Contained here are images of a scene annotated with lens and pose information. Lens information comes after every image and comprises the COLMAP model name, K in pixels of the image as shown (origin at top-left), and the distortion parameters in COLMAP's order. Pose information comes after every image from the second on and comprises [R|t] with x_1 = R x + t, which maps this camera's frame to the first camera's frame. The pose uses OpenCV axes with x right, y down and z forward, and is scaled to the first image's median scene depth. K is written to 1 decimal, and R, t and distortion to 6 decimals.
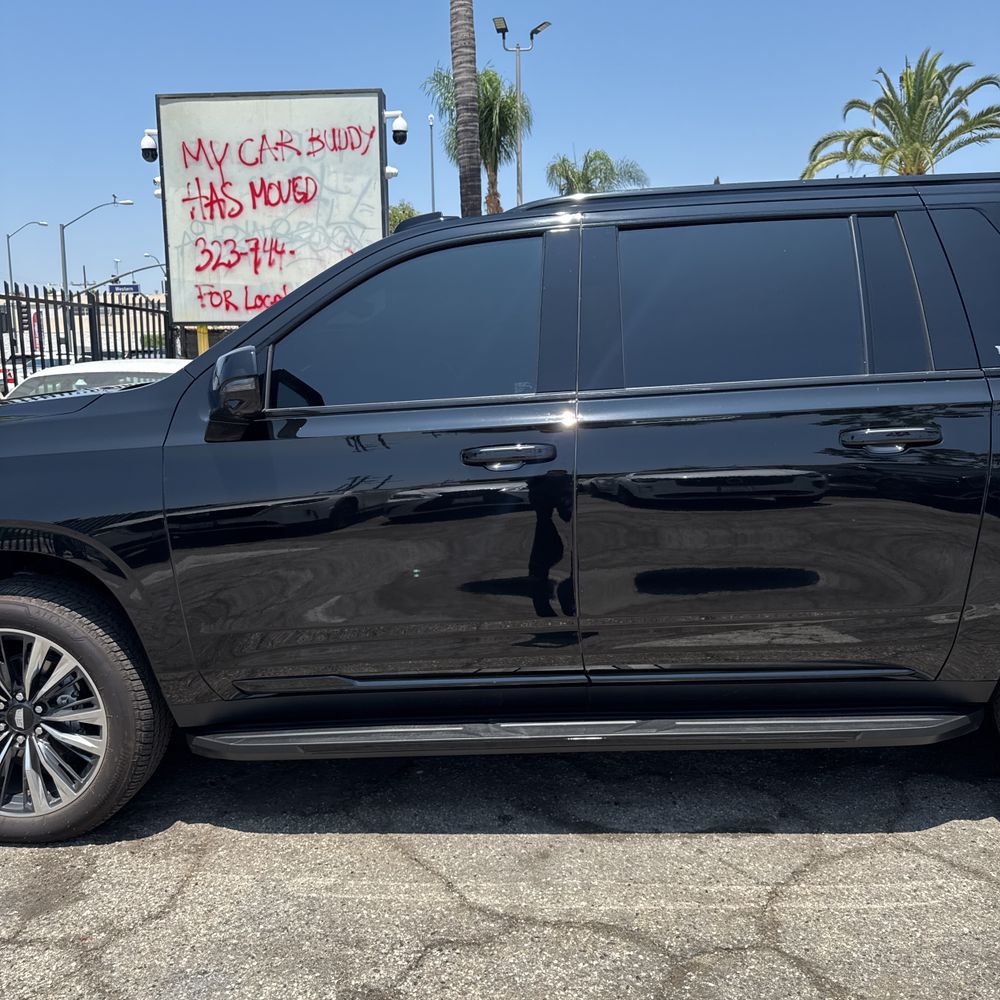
lens RADIAL K [[946.4, 0, 500.5], [0, 946.4, 502.8], [0, 0, 1]] dist [0.050600, -0.087185]
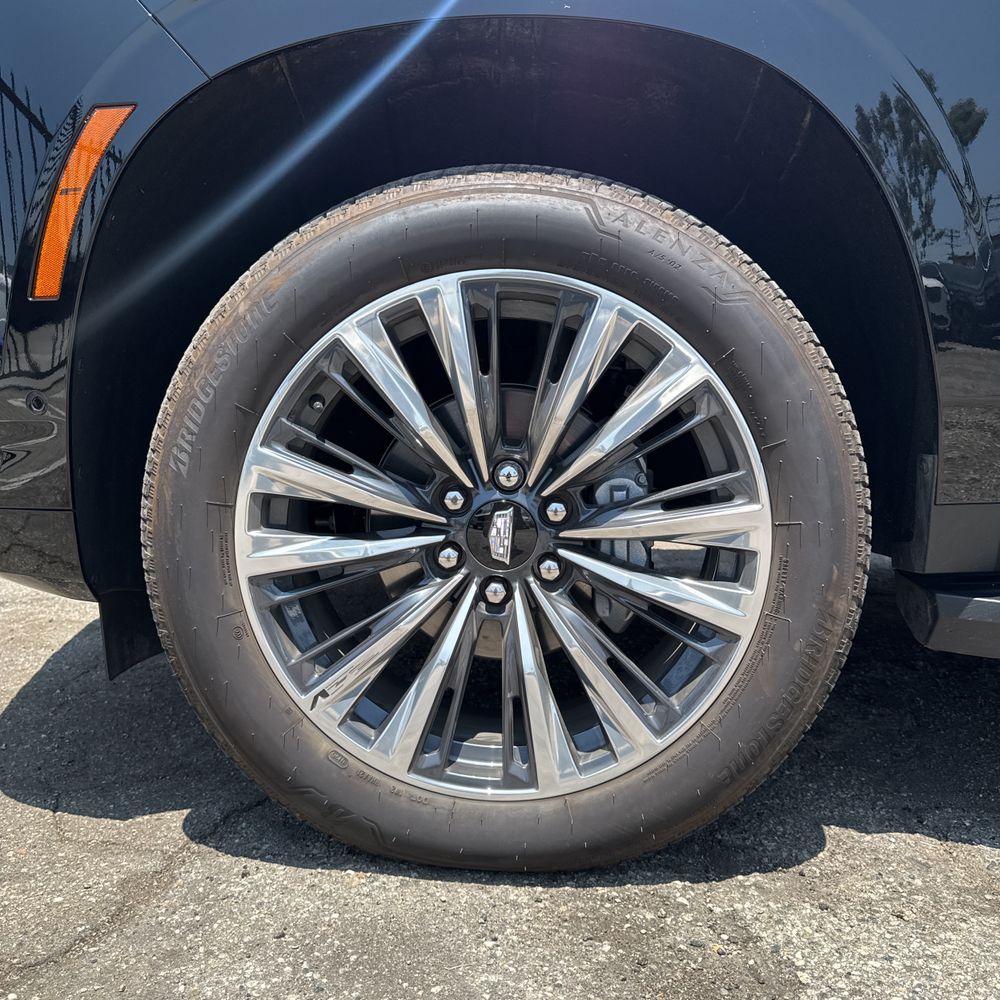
lens RADIAL K [[946.4, 0, 500.5], [0, 946.4, 502.8], [0, 0, 1]] dist [0.050600, -0.087185]
pose [[0.999336, 0.033883, 0.013403, -0.145229], [-0.033508, 0.999067, -0.027261, 0.063574], [-0.014314, 0.026794, 0.999538, 0.177778]]
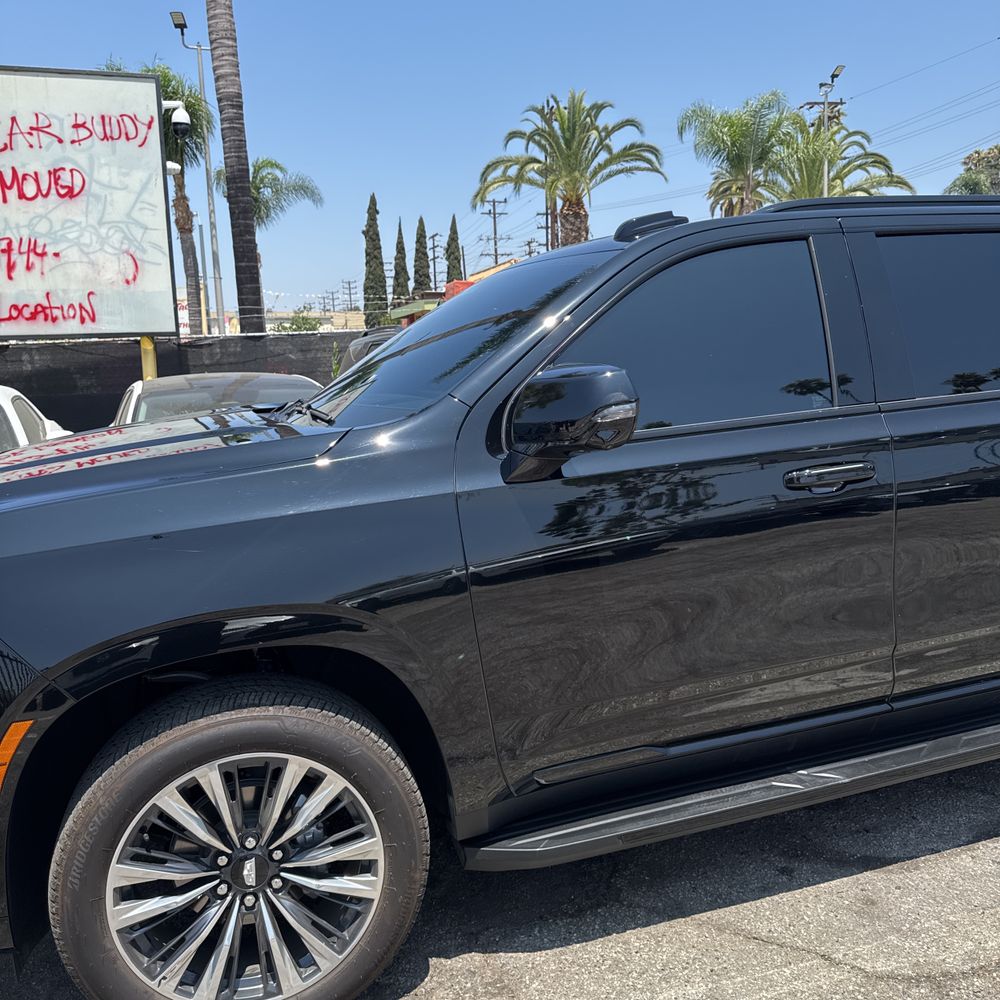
lens RADIAL K [[943.8, 0, 513.7], [0, 943.8, 501.9], [0, 0, 1]] dist [0.013713, -0.044410]
pose [[0.930614, -0.068869, 0.359463, -0.158541], [0.073620, 0.997286, 0.000475, -0.012503], [-0.358521, 0.026022, 0.933159, 0.068420]]
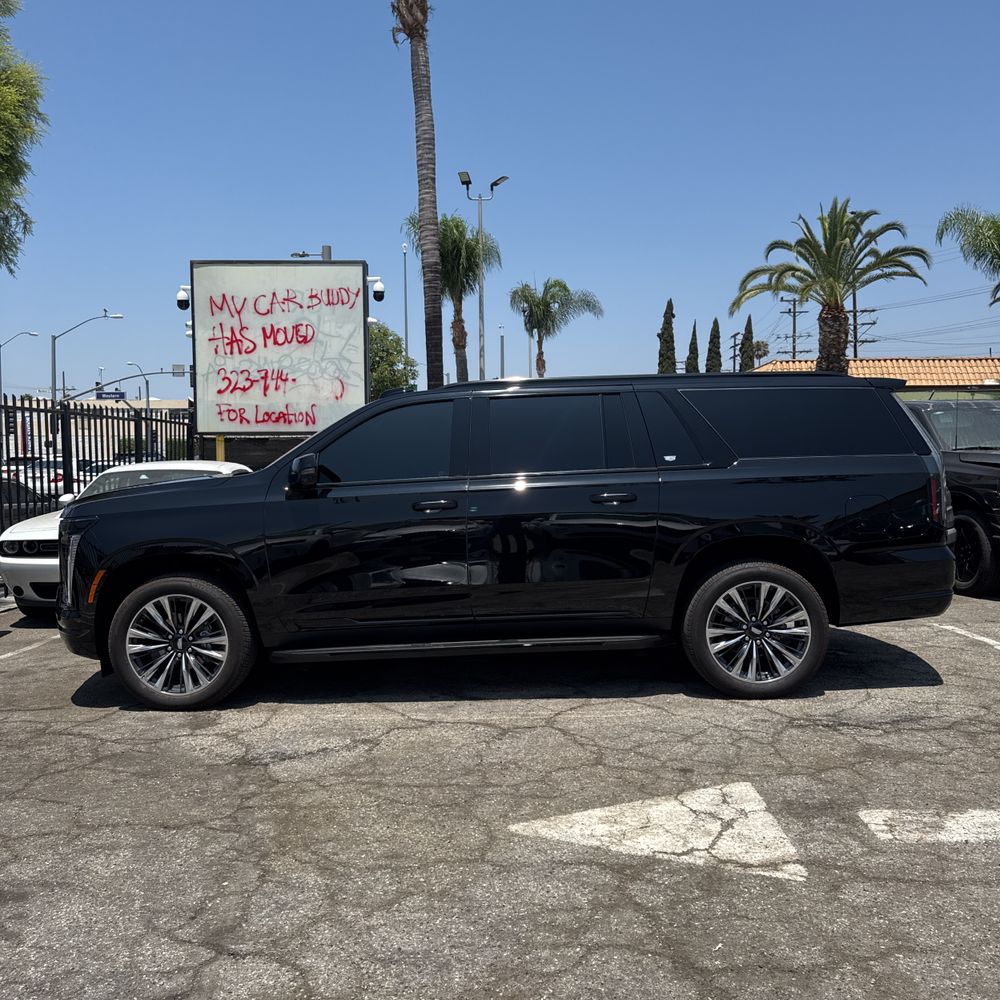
lens RADIAL K [[936.9, 0, 505.4], [0, 936.9, 502.2], [0, 0, 1]] dist [0.095612, -0.151497]
pose [[0.999310, 0.004520, 0.036863, 0.022899], [-0.000450, 0.993966, -0.109684, 0.043251], [-0.037137, 0.109591, 0.993283, -0.271976]]
